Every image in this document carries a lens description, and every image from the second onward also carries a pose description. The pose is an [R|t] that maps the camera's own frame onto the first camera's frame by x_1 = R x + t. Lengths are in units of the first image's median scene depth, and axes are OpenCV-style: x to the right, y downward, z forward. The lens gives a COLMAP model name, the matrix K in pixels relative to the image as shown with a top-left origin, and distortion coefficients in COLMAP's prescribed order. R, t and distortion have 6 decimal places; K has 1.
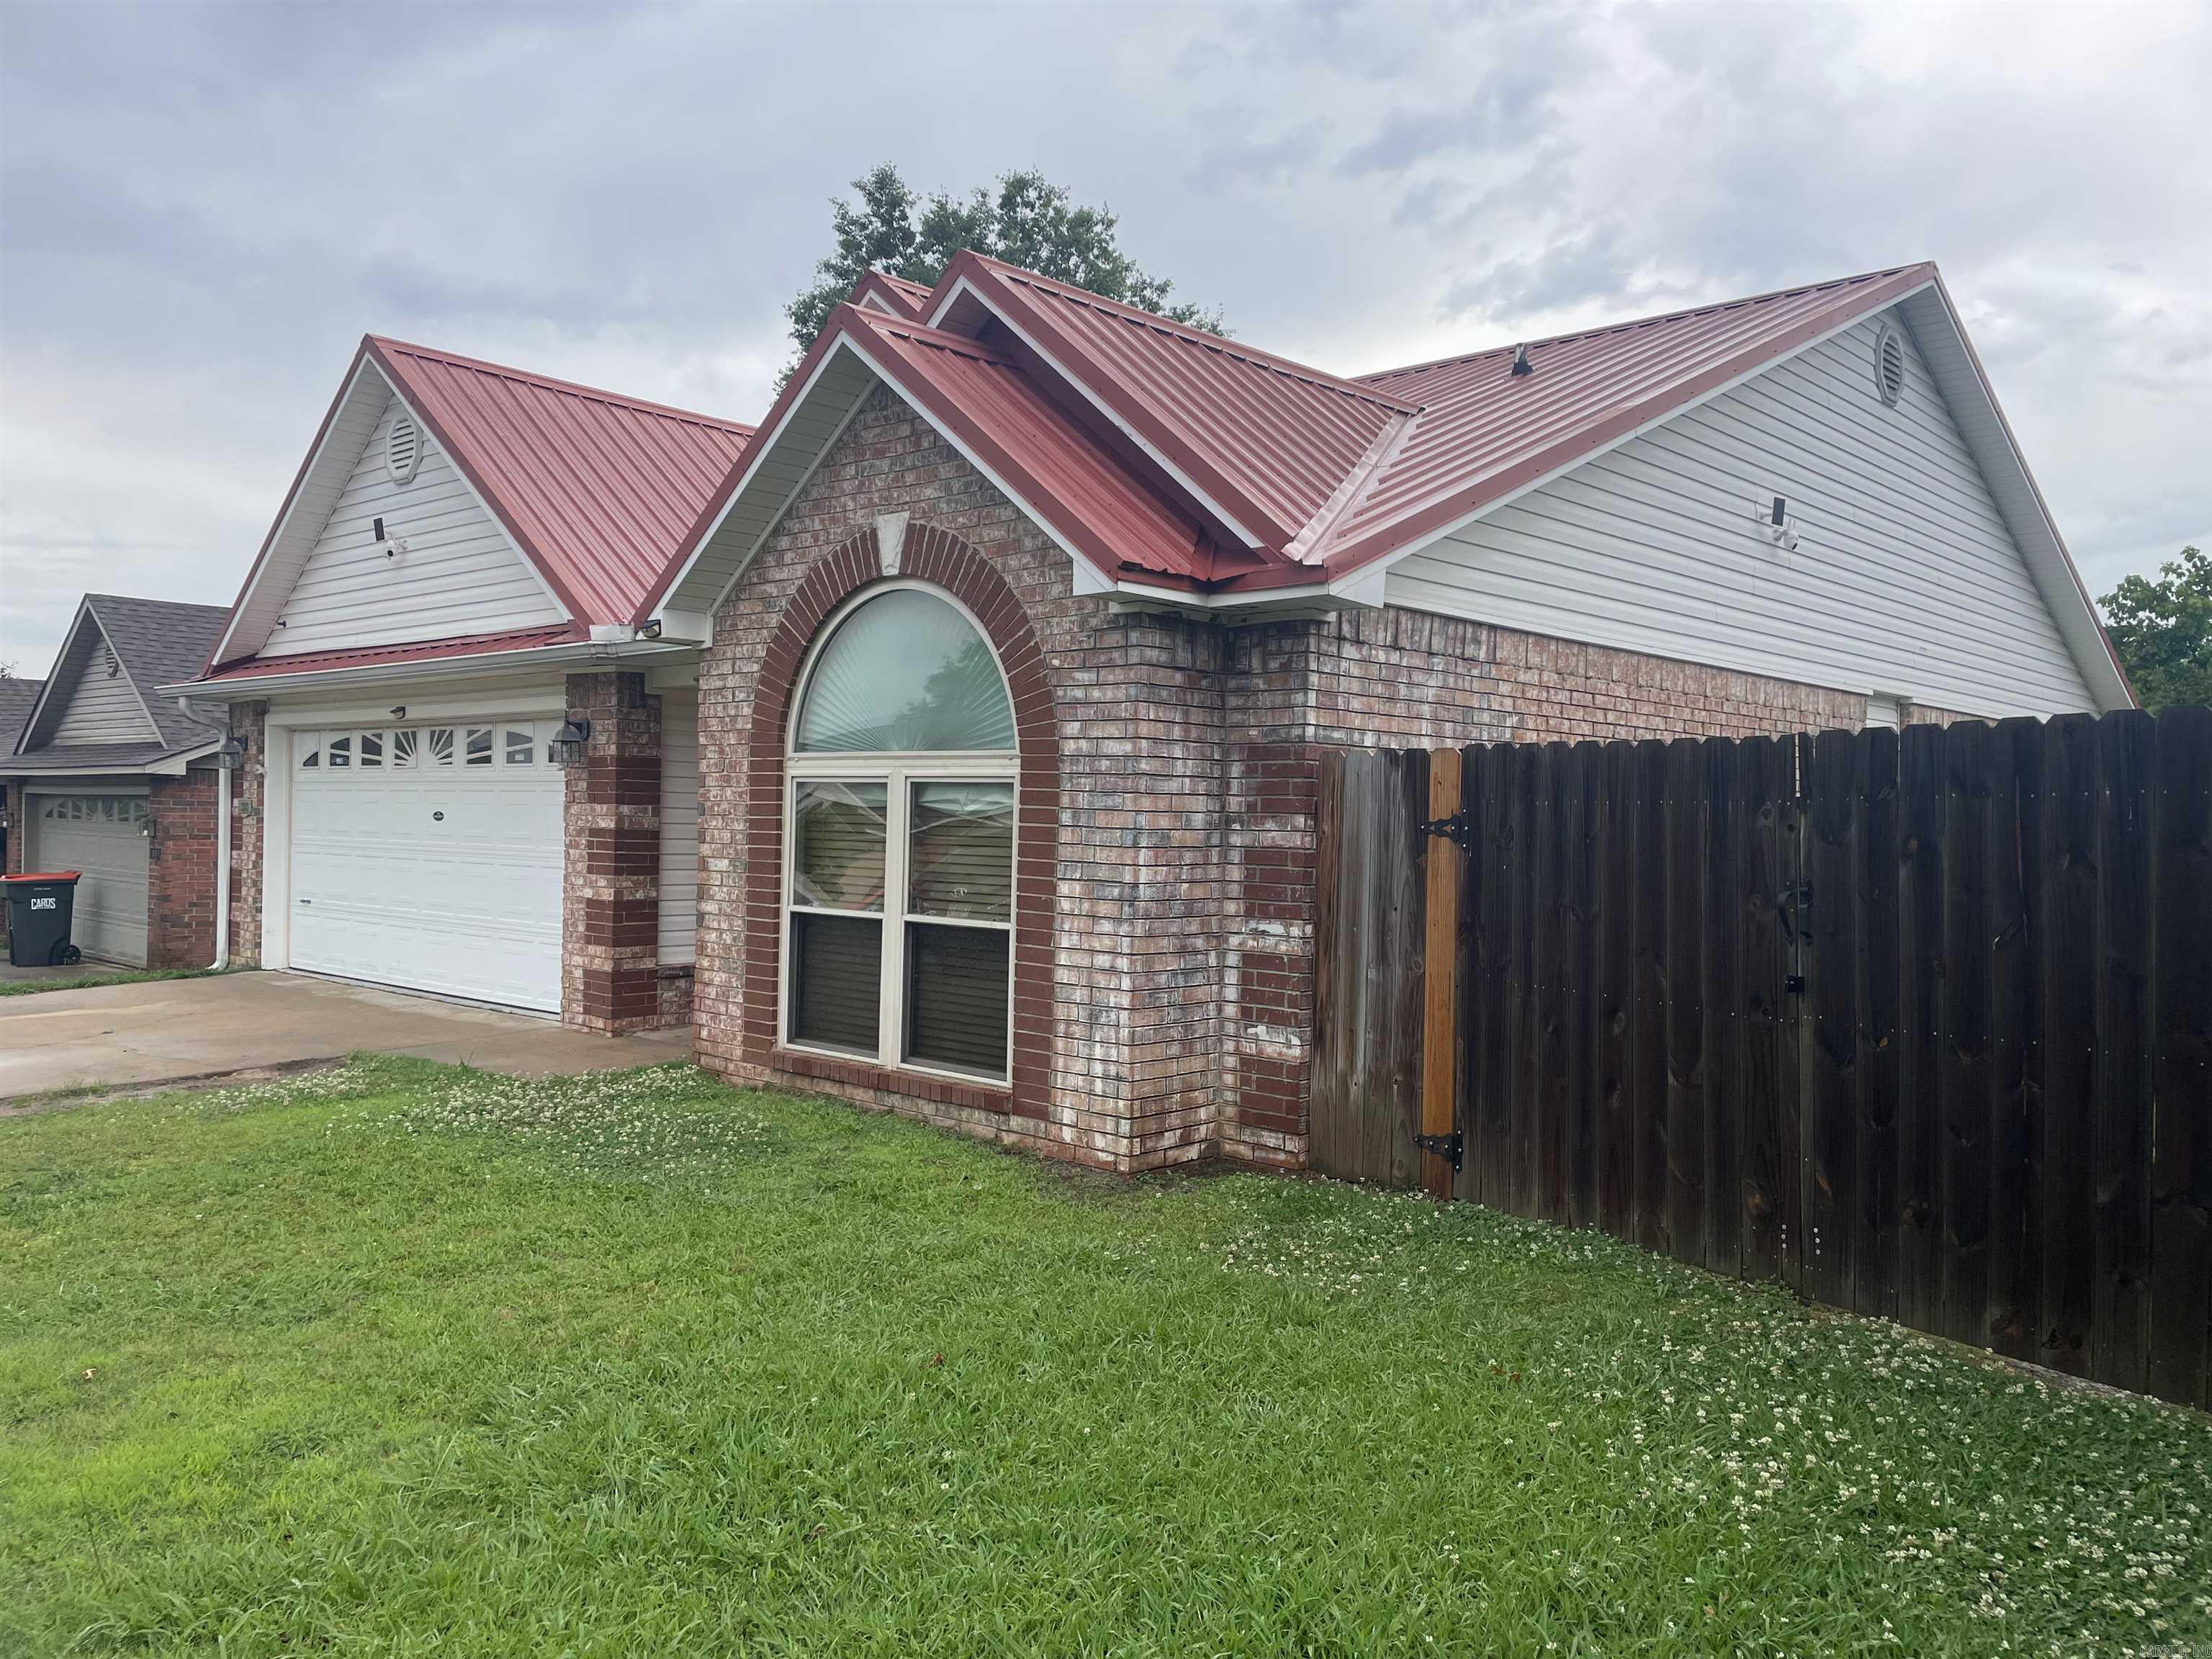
lens RADIAL K [[1674.8, 0, 1115.0], [0, 1674.8, 827.0], [0, 0, 1]] dist [0.092725, -0.112130]
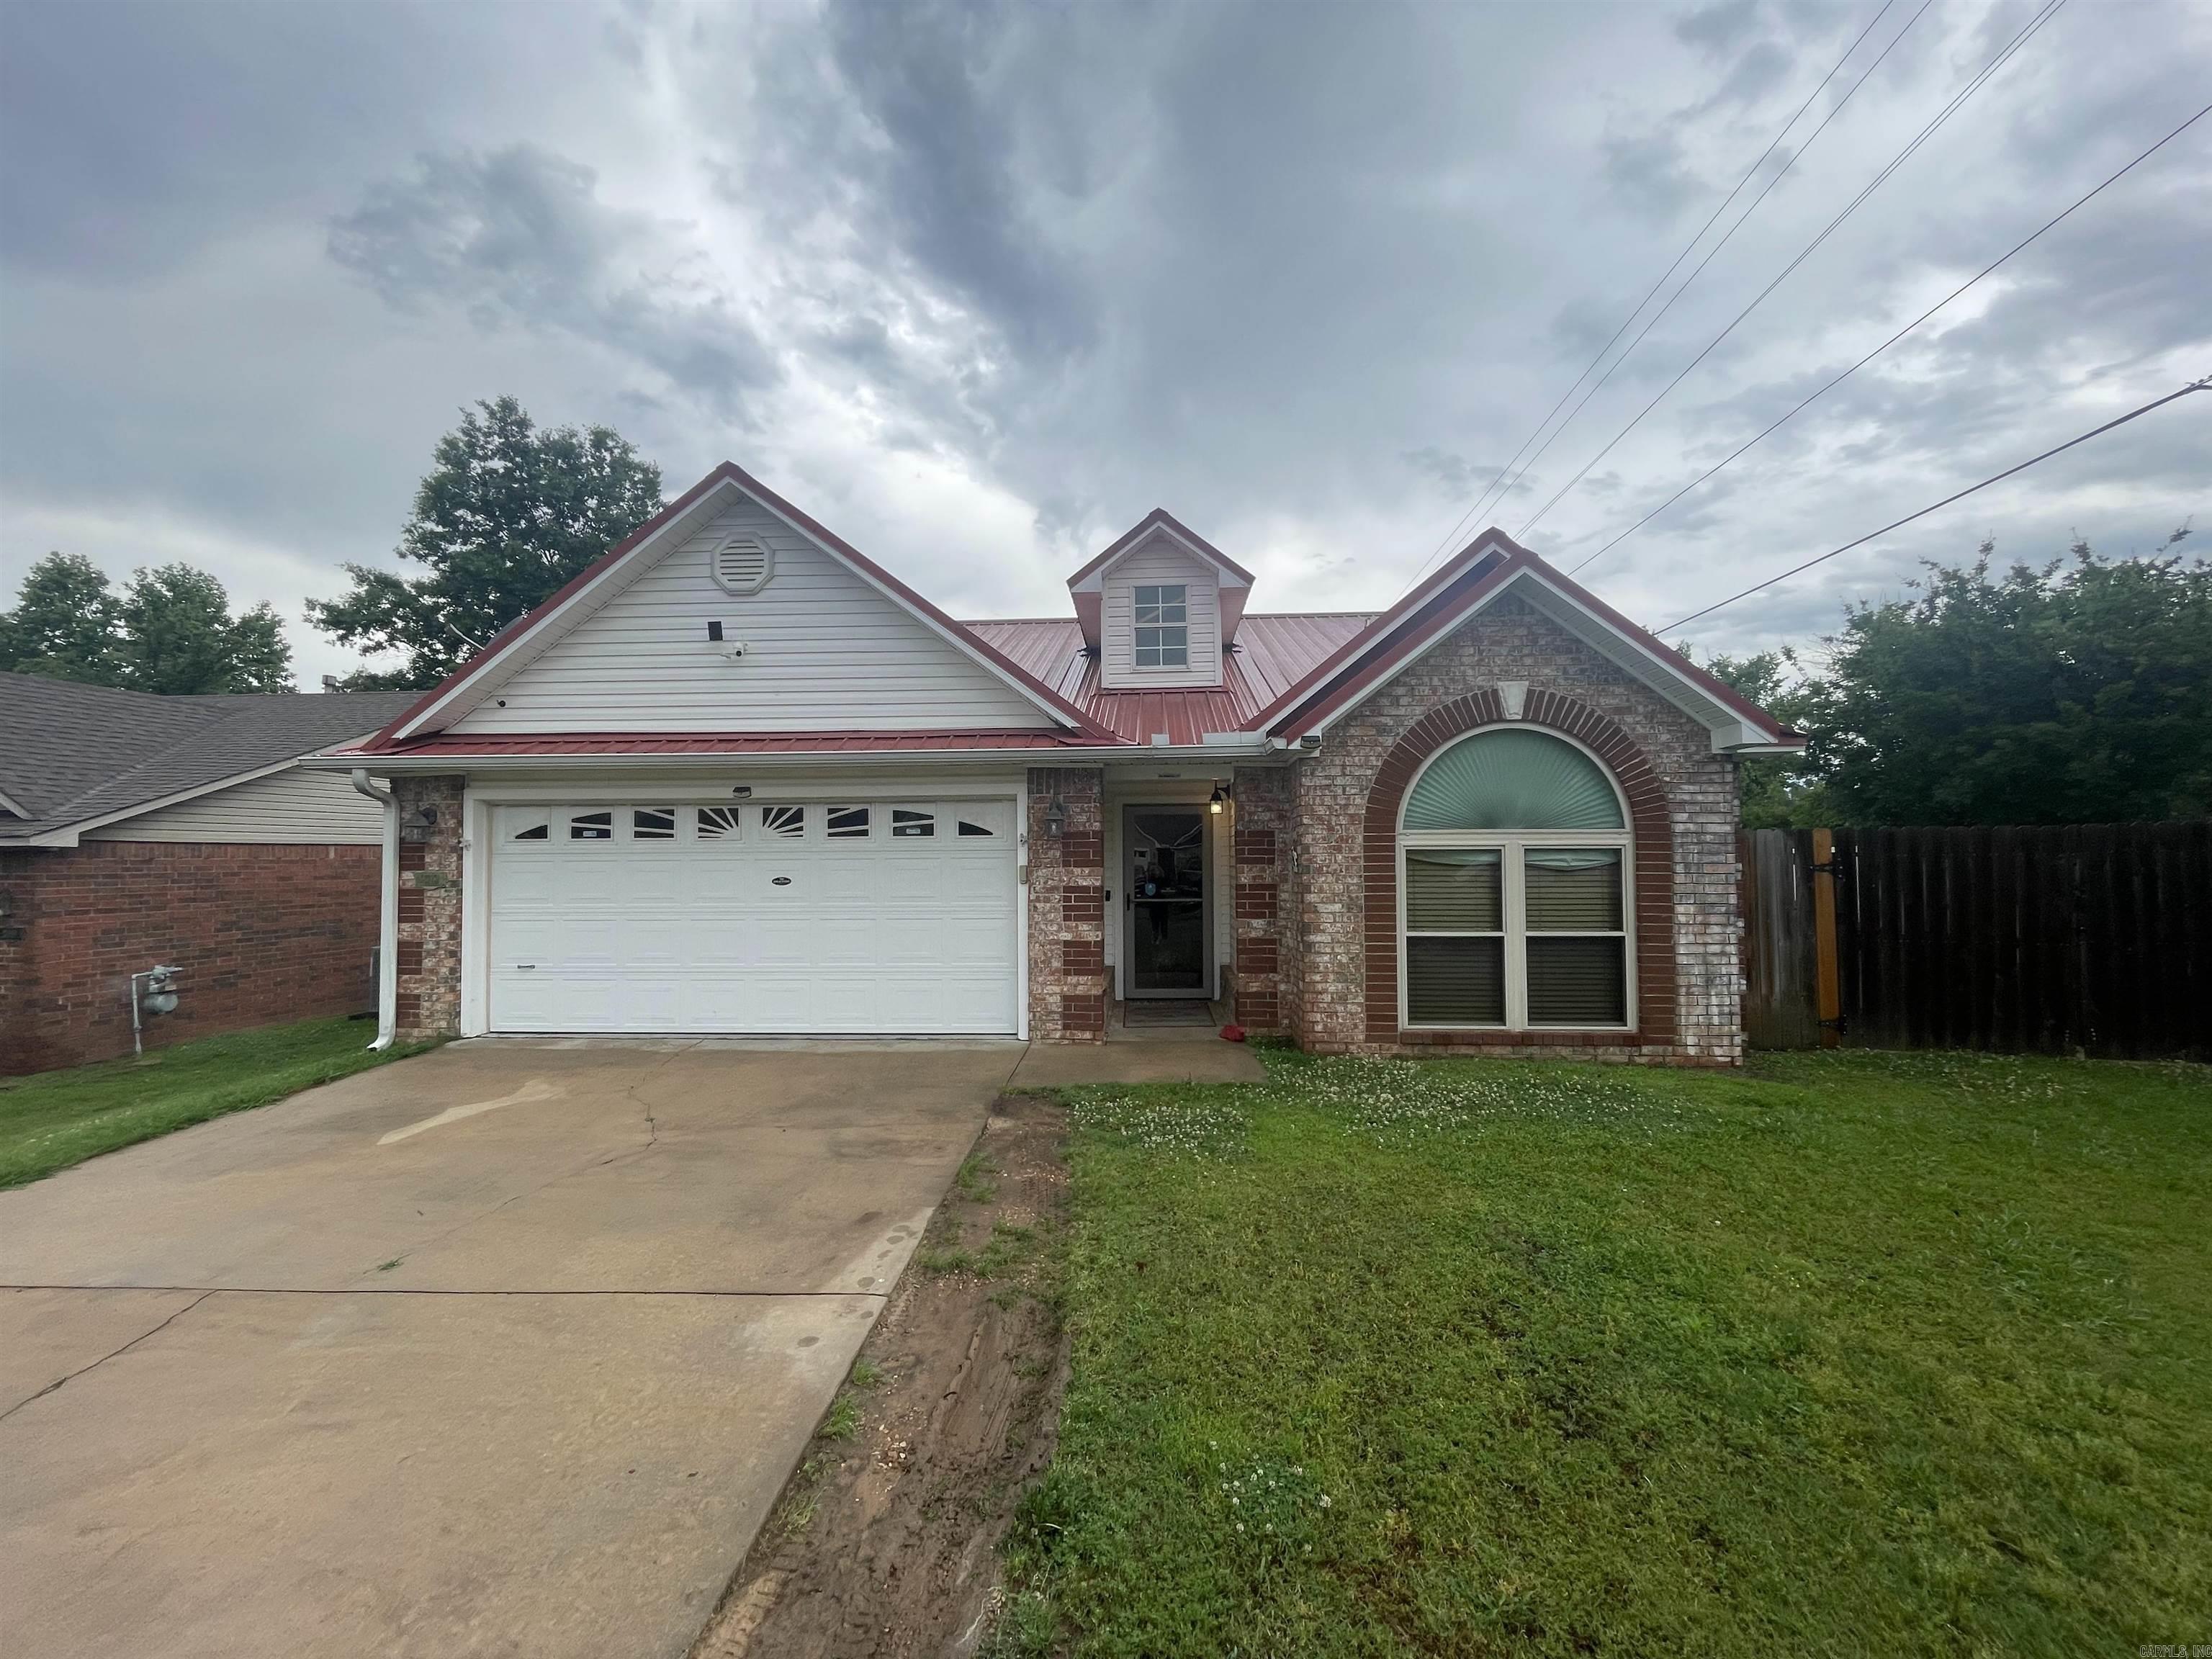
lens RADIAL K [[900.7, 0, 1106.1], [0, 900.7, 821.2], [0, 0, 1]] dist [-0.002107, -0.000339]
pose [[0.770906, 0.000733, 0.636949, -0.962670], [0.024594, 0.999219, -0.030915, -0.035797], [-0.636474, 0.039498, 0.770286, 0.583339]]
